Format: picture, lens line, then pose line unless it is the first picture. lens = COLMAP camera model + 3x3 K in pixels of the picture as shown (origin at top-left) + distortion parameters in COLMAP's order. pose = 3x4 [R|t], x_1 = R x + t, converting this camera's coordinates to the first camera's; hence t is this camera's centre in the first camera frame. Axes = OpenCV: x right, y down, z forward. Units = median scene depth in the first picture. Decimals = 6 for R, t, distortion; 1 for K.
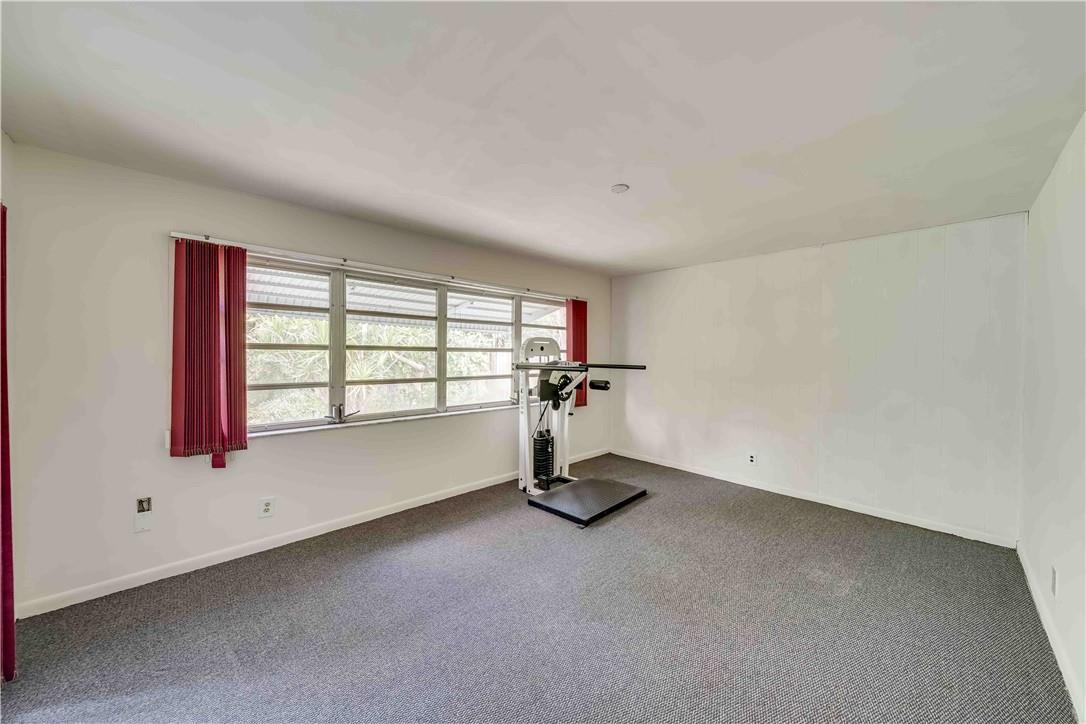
lens RADIAL K [[364.3, 0, 543.0], [0, 364.3, 362.0], [0, 0, 1]] dist [-0.014369, -0.000007]
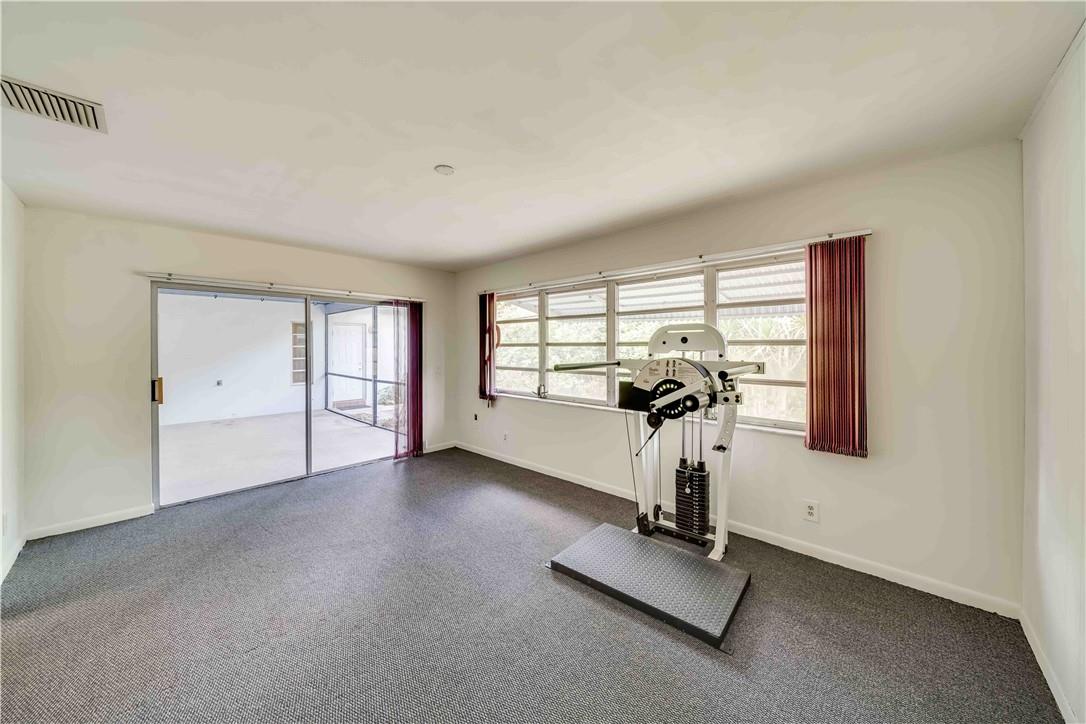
lens RADIAL K [[384.7, 0, 535.6], [0, 384.7, 347.1], [0, 0, 1]] dist [0.000753, -0.000049]
pose [[0.064719, -0.011882, -0.997833, 0.800139], [-0.020867, 0.999694, -0.013258, -0.008498], [0.997685, 0.021679, 0.064452, 0.744239]]
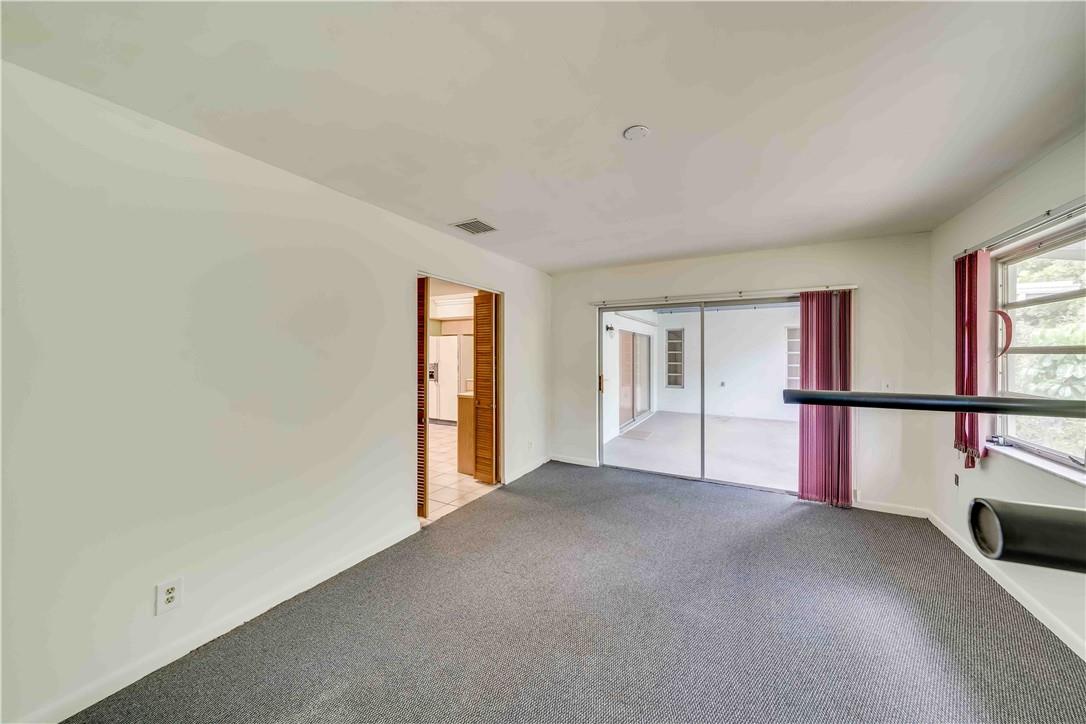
lens RADIAL K [[377.4, 0, 544.8], [0, 377.4, 355.3], [0, 0, 1]] dist [0.000312, -0.000016]
pose [[-0.946419, -0.011001, -0.322753, 0.413268], [-0.019791, 0.999517, 0.023965, -0.022557], [0.322333, 0.029068, -0.946180, 1.084889]]
